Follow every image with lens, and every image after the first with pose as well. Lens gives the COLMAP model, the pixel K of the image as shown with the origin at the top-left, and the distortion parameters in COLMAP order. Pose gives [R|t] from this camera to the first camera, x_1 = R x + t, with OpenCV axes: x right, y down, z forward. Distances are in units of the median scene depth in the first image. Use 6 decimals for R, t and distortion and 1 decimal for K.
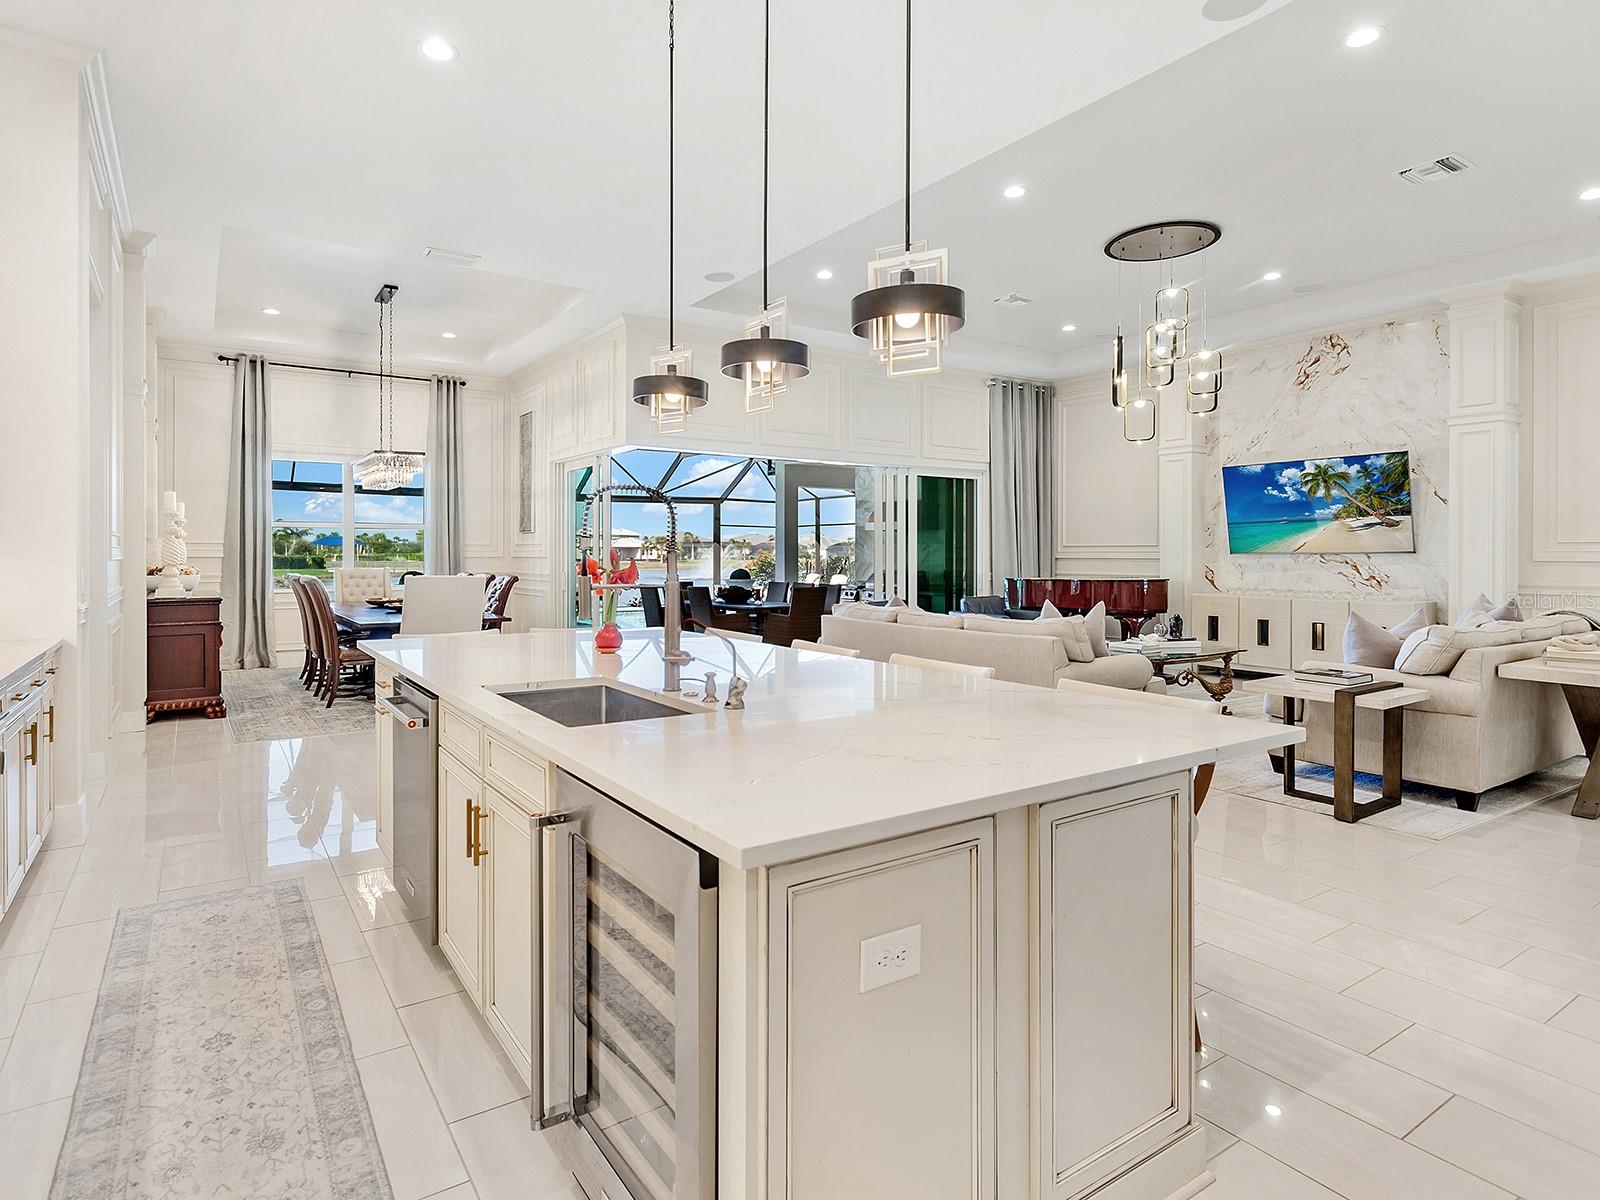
lens RADIAL K [[839.2, 0, 716.9], [0, 839.2, 537.4], [0, 0, 1]] dist [-0.002317, -0.003722]
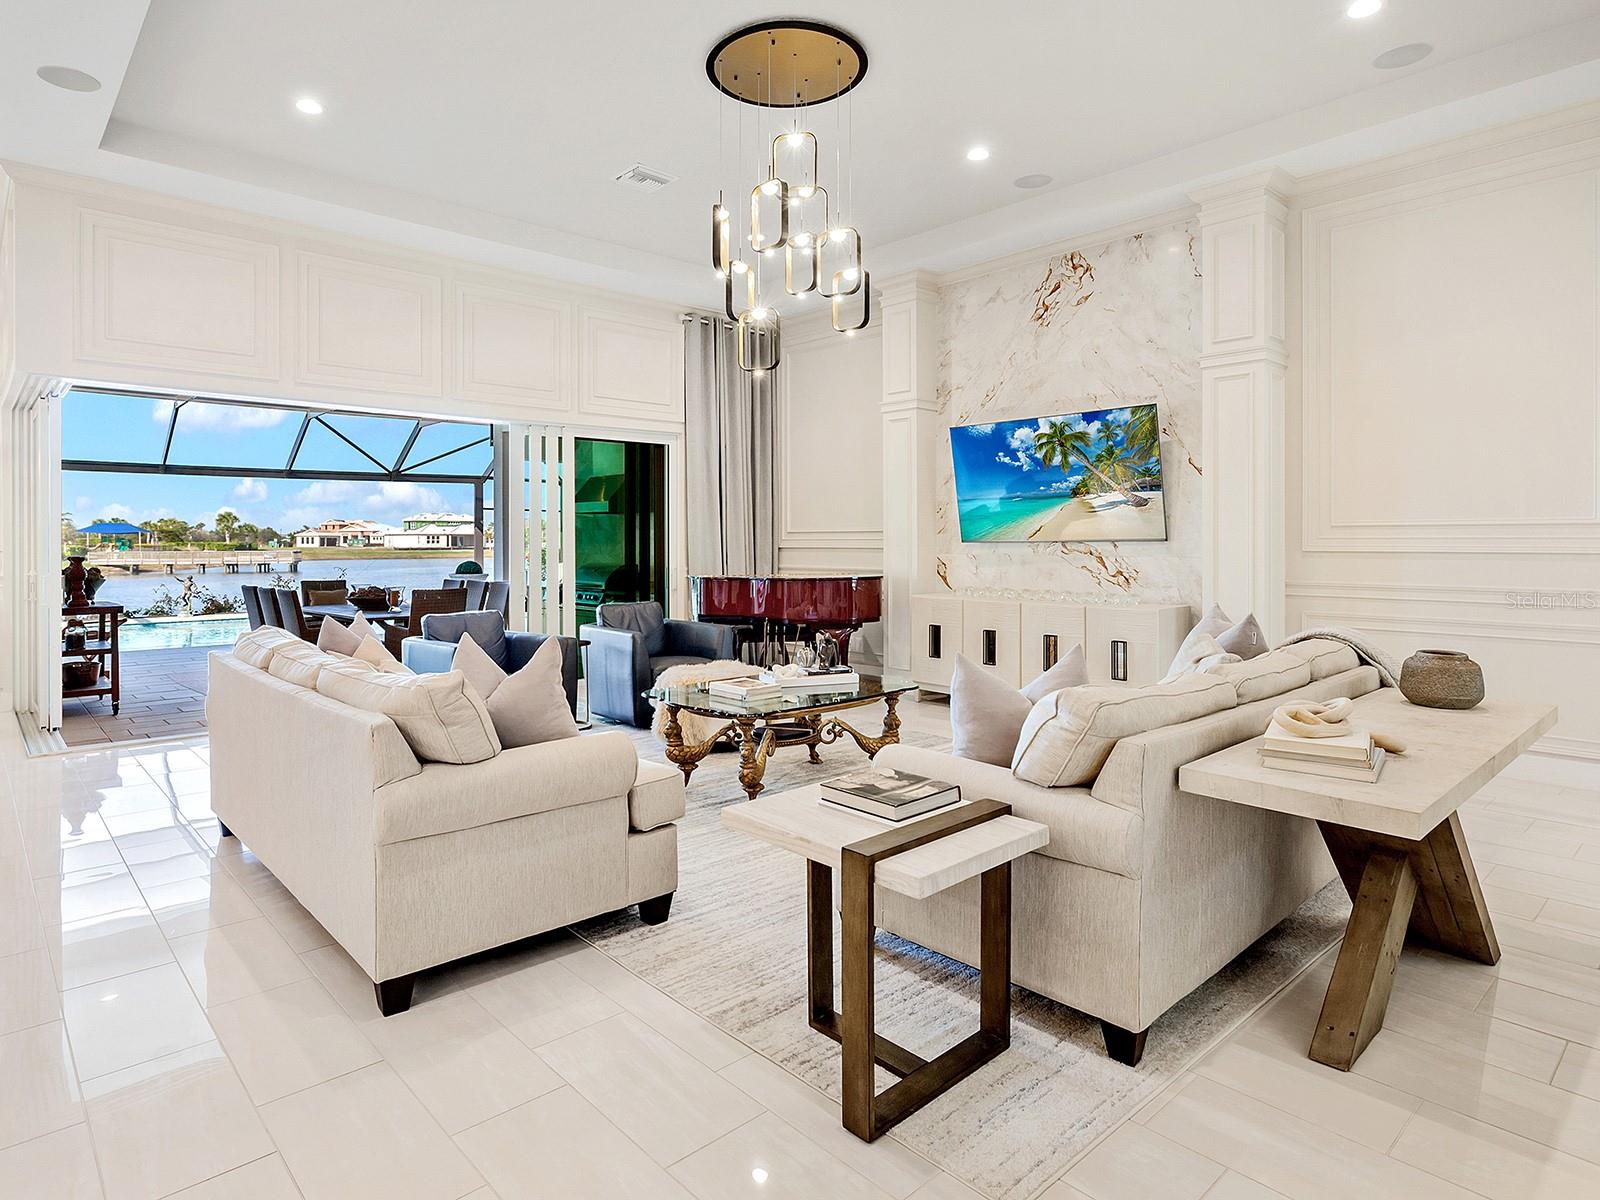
lens RADIAL K [[892.1, 0, 709.0], [0, 892.1, 516.4], [0, 0, 1]] dist [-0.010026, -0.001480]
pose [[0.988238, 0.000729, 0.152924, 0.287908], [0.000554, 0.999965, -0.008348, 0.003383], [-0.152924, 0.008335, 0.988203, 0.257386]]
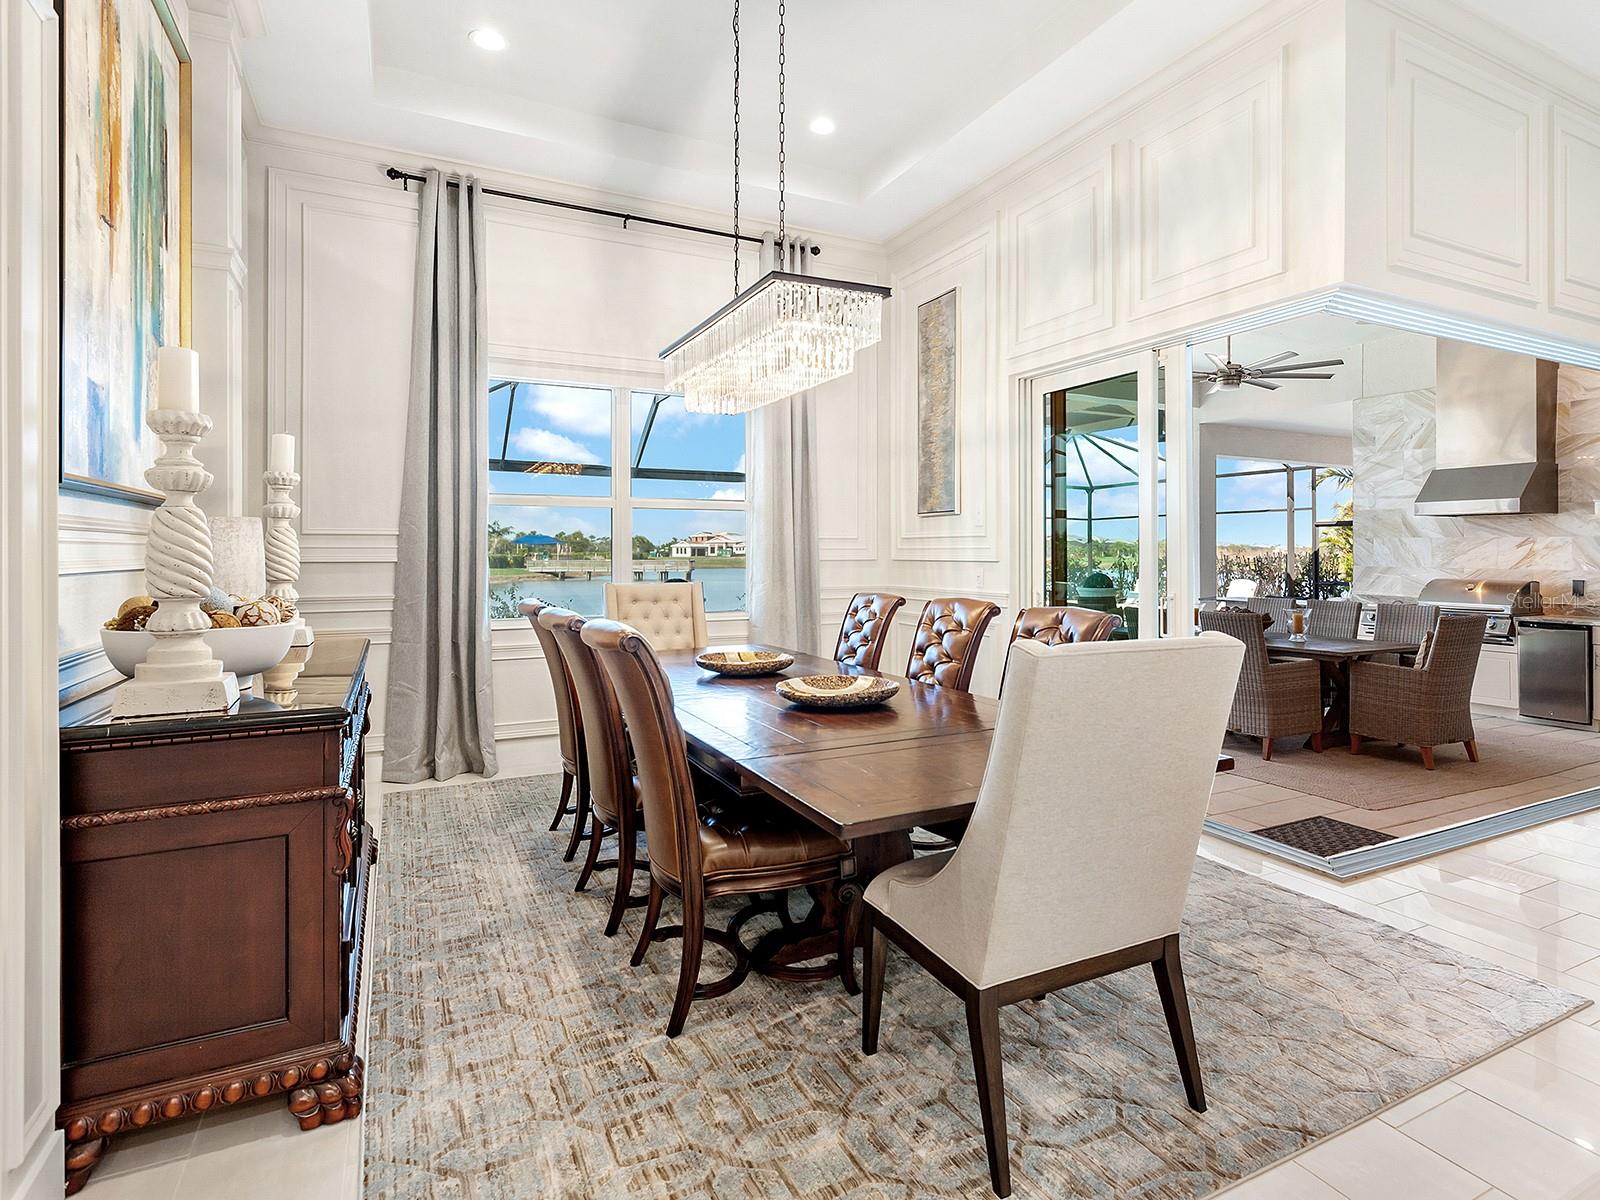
lens RADIAL K [[839.2, 0, 846.7], [0, 839.2, 533.8], [0, 0, 1]] dist [-0.002317, -0.003722]
pose [[0.997600, -0.002101, -0.069212, -0.319361], [0.001916, 0.999994, -0.002732, 0.009924], [0.069217, 0.002592, 0.997598, 0.581305]]
